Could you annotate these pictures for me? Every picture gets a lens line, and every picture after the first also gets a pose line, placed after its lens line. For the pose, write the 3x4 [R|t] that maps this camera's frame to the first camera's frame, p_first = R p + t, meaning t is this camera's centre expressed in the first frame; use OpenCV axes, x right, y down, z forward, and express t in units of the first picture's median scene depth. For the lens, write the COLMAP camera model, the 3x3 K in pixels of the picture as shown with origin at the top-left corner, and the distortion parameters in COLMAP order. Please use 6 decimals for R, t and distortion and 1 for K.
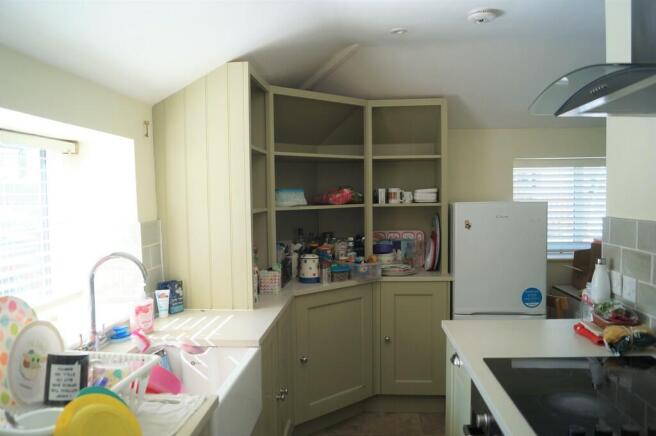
lens RADIAL K [[504.8, 0, 327.1], [0, 504.8, 228.8], [0, 0, 1]] dist [-0.085953, 0.005143]
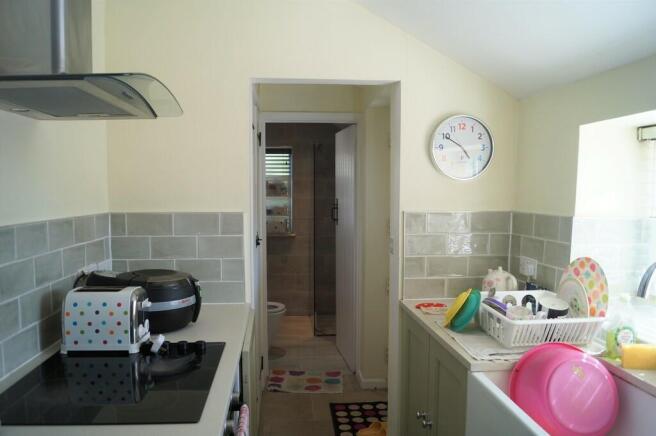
lens RADIAL K [[504.8, 0, 327.1], [0, 504.8, 228.8], [0, 0, 1]] dist [-0.085953, 0.005143]
pose [[-0.985575, 0.022645, -0.167719, 0.313091], [-0.001177, 0.990067, 0.140595, -0.140286], [0.169236, 0.138764, -0.975758, 2.183589]]
